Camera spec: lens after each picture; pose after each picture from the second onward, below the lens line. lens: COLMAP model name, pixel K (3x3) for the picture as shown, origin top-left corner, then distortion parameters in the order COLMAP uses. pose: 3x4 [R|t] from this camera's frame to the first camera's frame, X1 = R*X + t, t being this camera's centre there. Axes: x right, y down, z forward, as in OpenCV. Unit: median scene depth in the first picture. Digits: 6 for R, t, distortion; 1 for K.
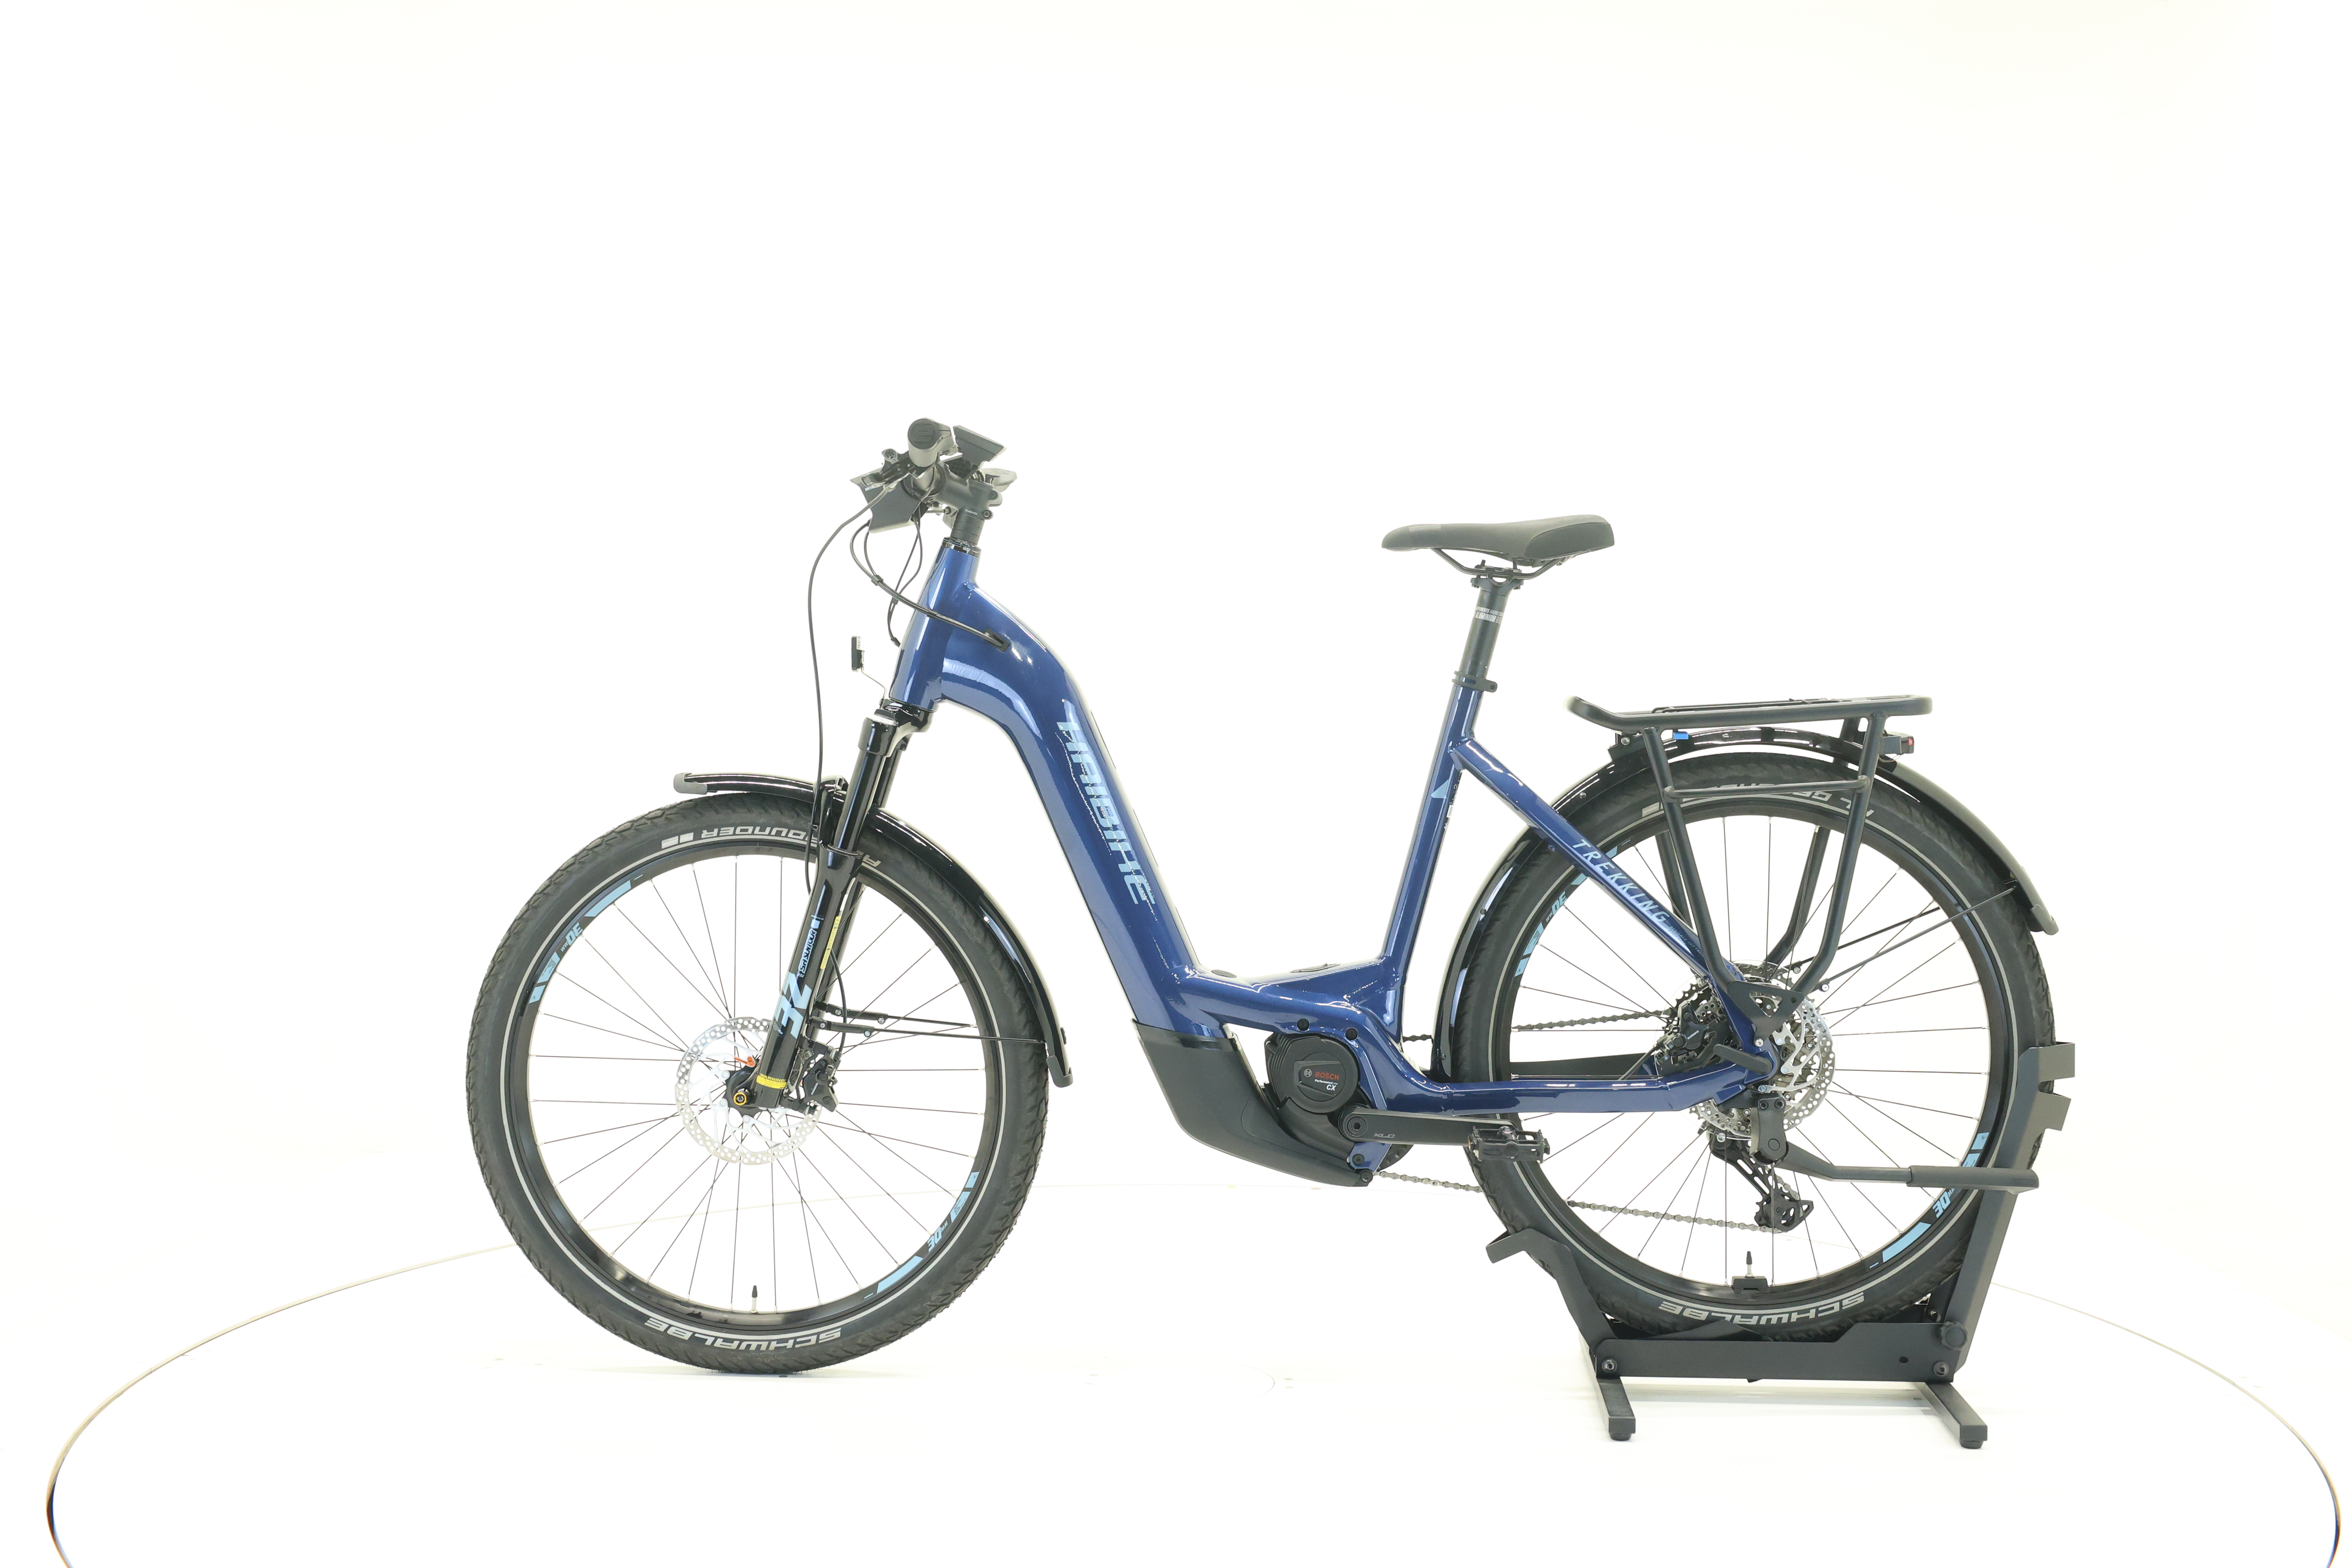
lens RADIAL K [[2475.6, 0, 1183.2], [0, 2475.6, 782.8], [0, 0, 1]] dist [0.009785, 0.000000]
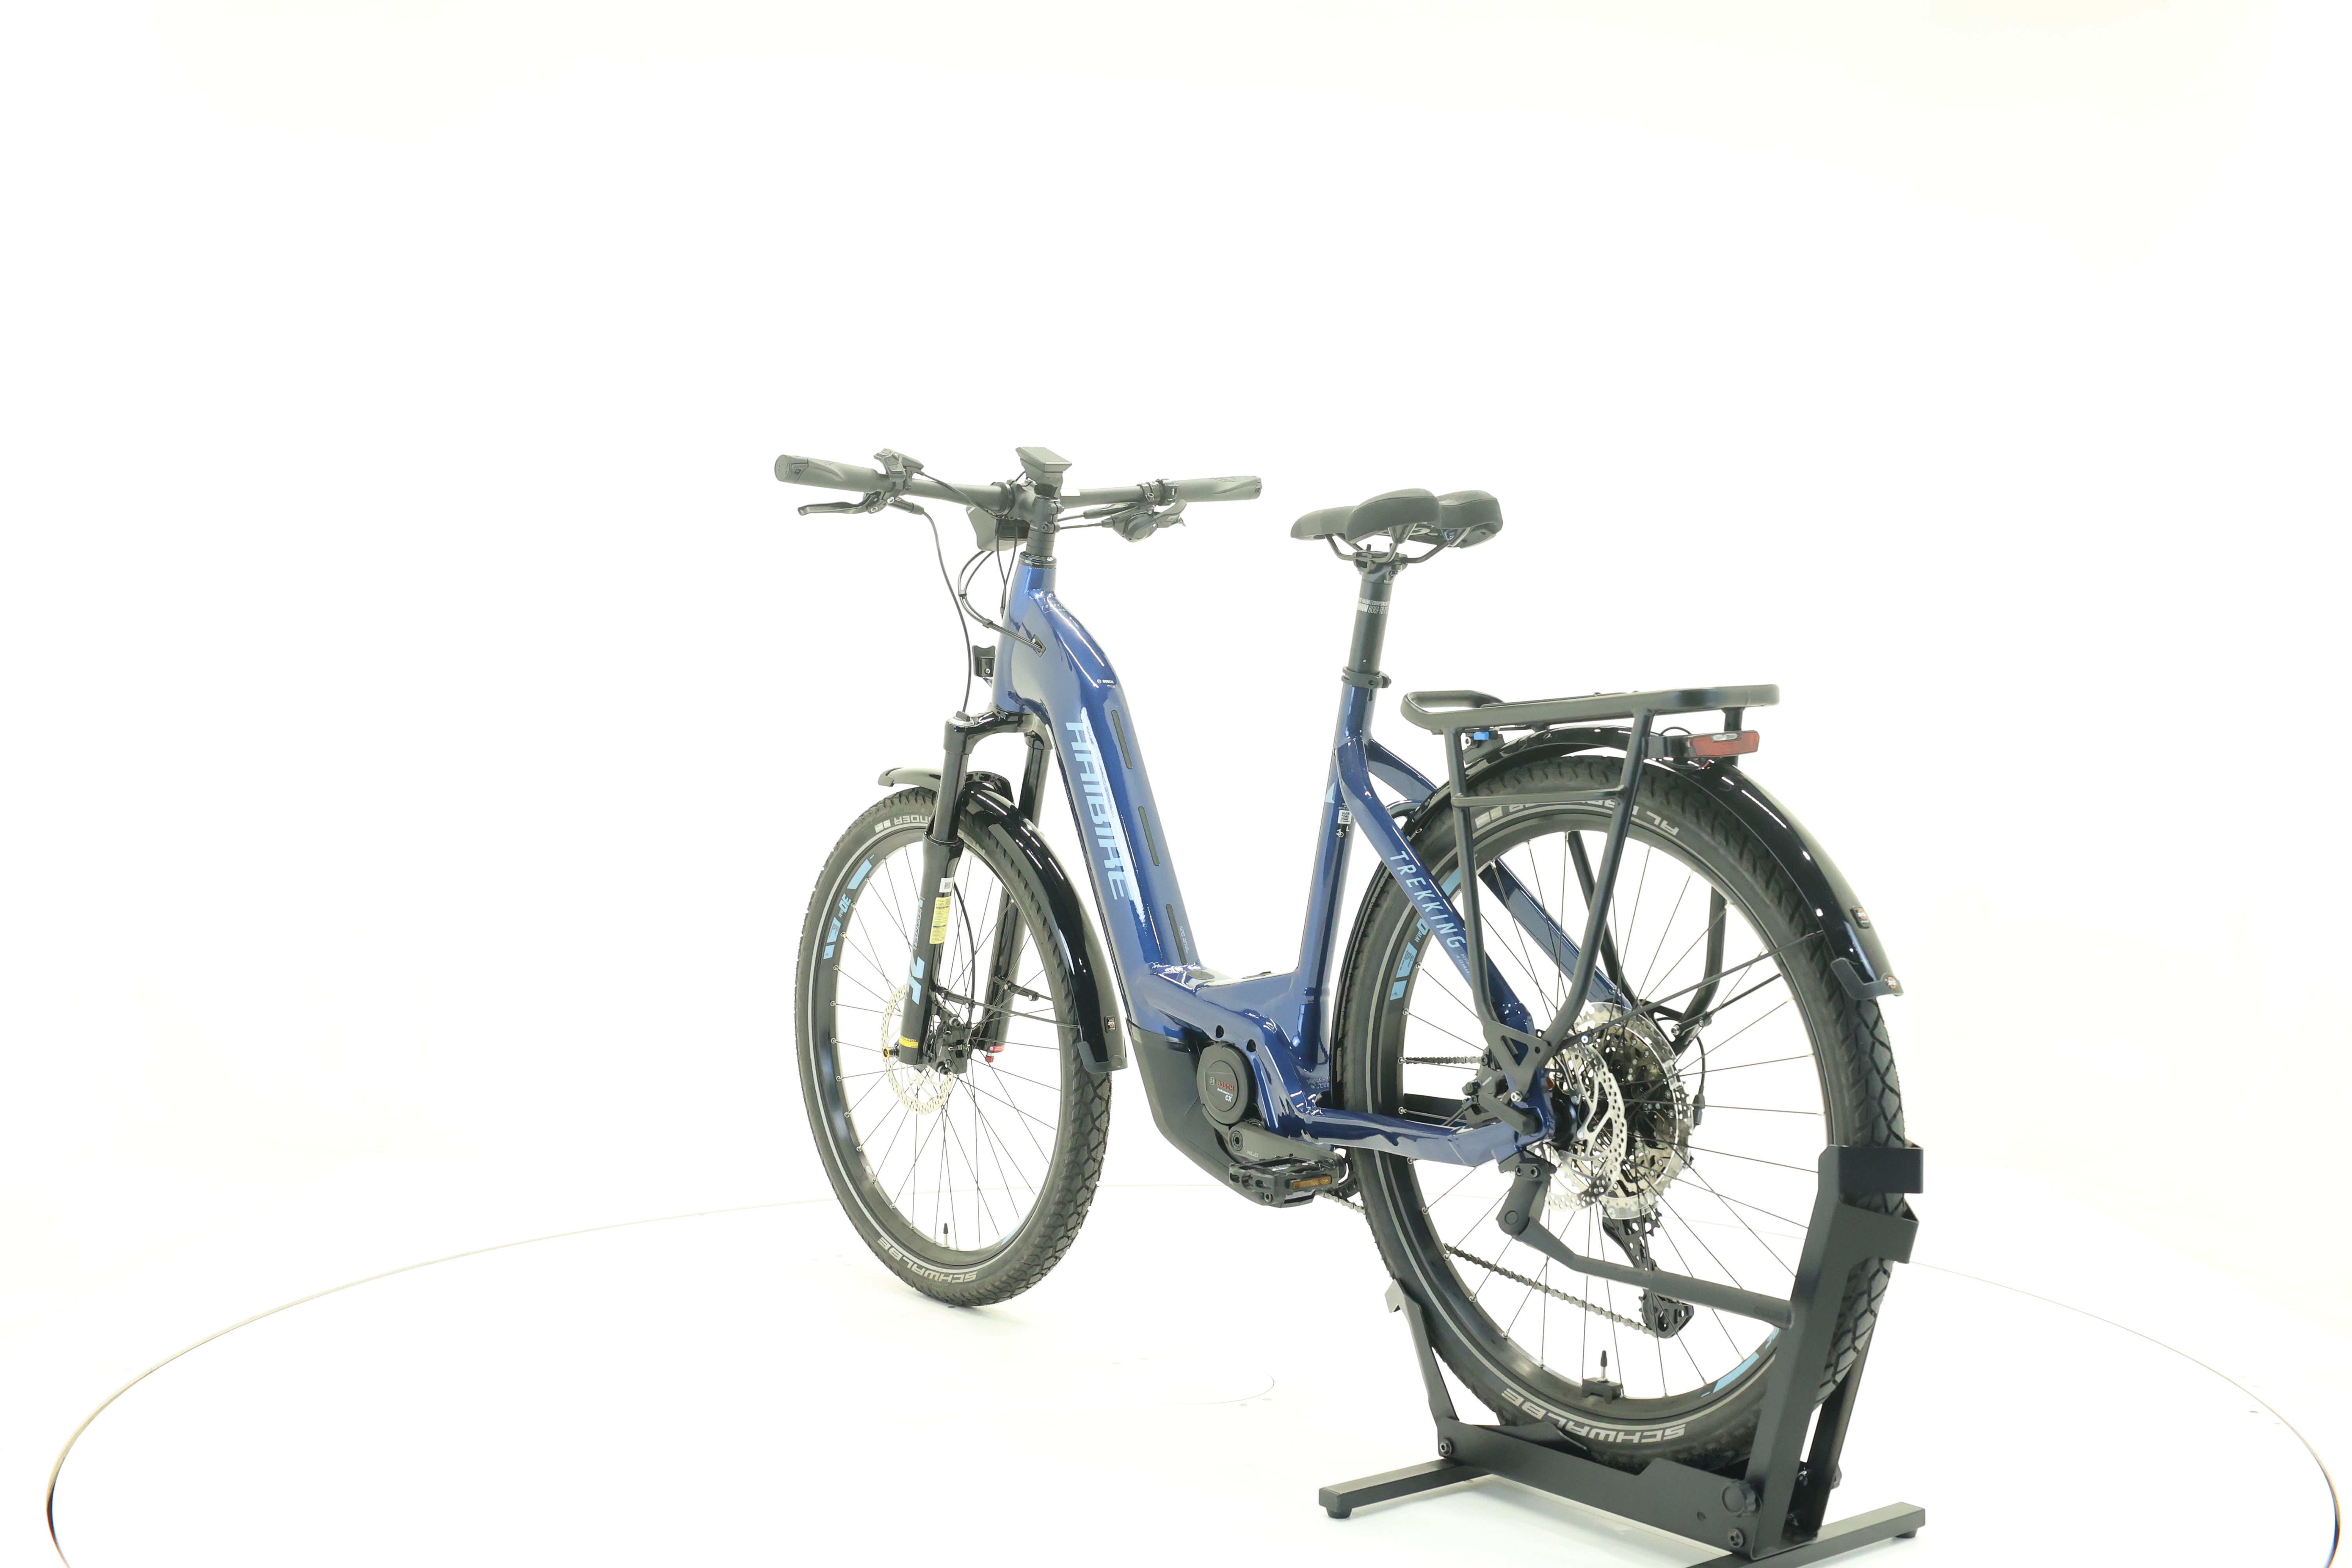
lens RADIAL K [[2475.6, 0, 1161.0], [0, 2475.6, 780.3], [0, 0, 1]] dist [0.009785, 0.000000]
pose [[0.659585, 0.011614, -0.751540, 0.756525], [-0.017034, 0.999855, 0.000502, -0.001671], [0.751437, 0.012470, 0.659687, 0.332423]]
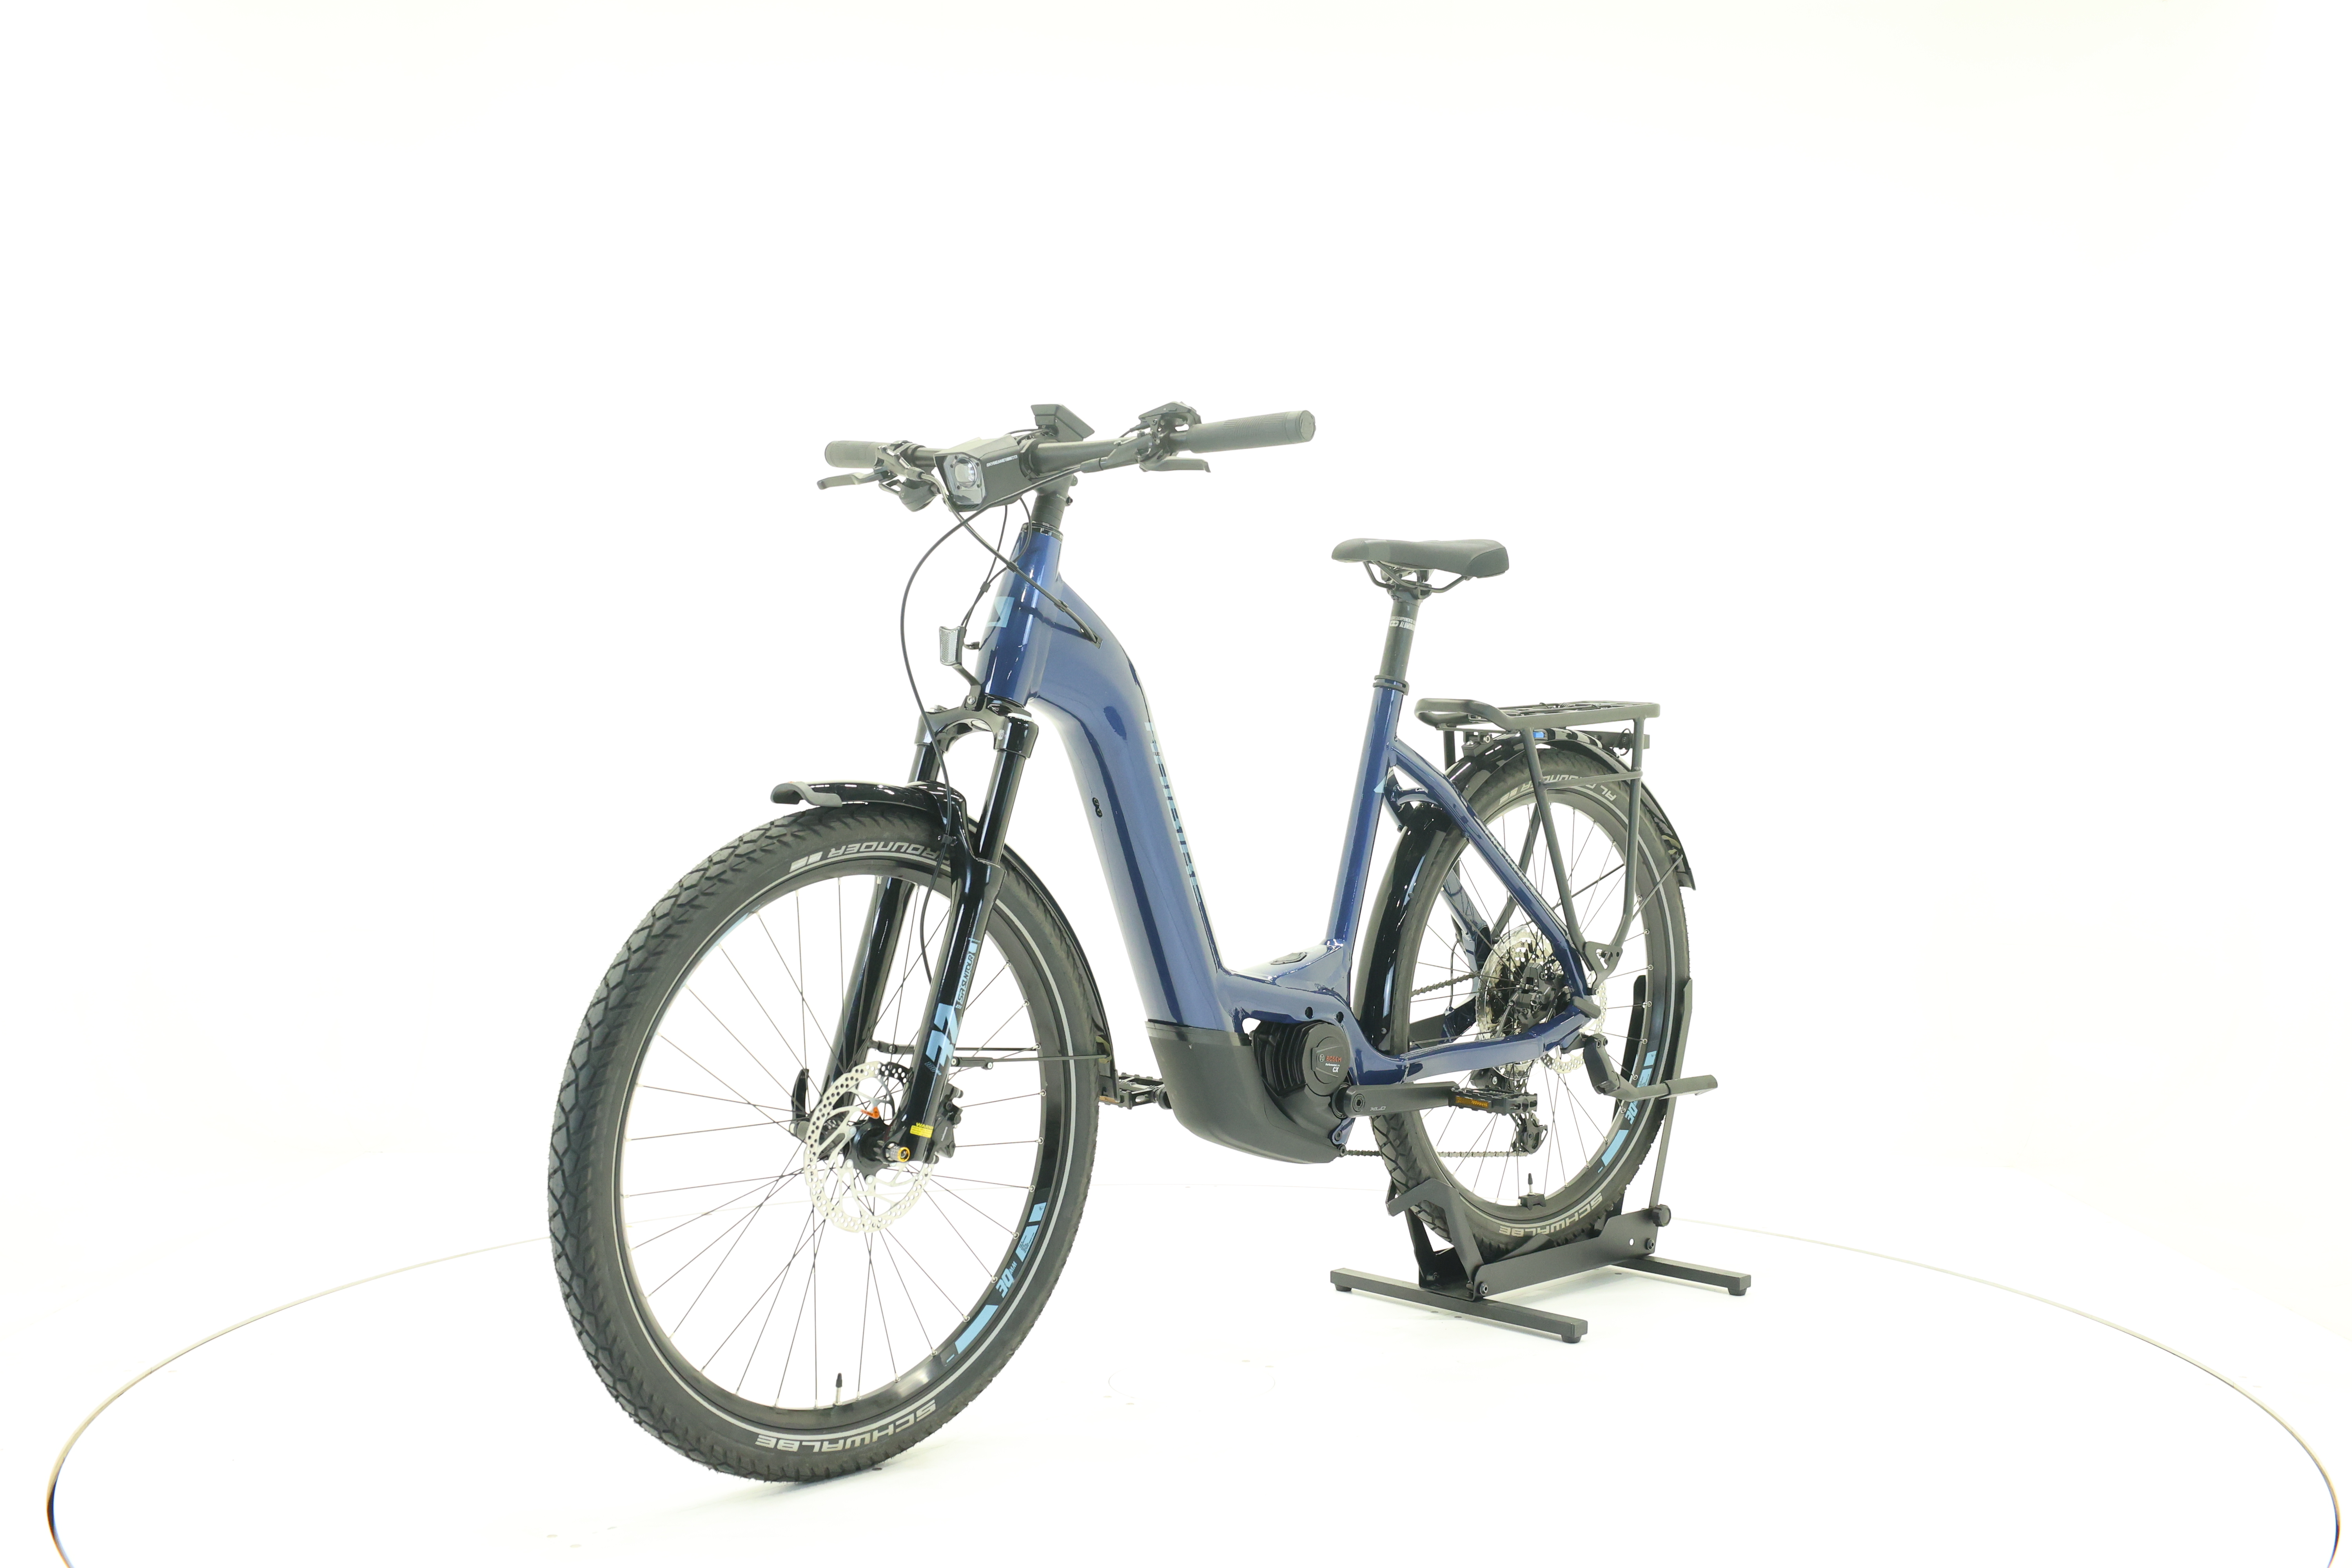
lens RADIAL K [[2475.6, 0, 1178.2], [0, 2475.6, 786.5], [0, 0, 1]] dist [0.009785, 0.000000]
pose [[0.661927, -0.018760, 0.749333, -0.754390], [0.008792, 0.999812, 0.017264, -0.015703], [-0.749516, -0.004839, 0.661968, 0.348975]]
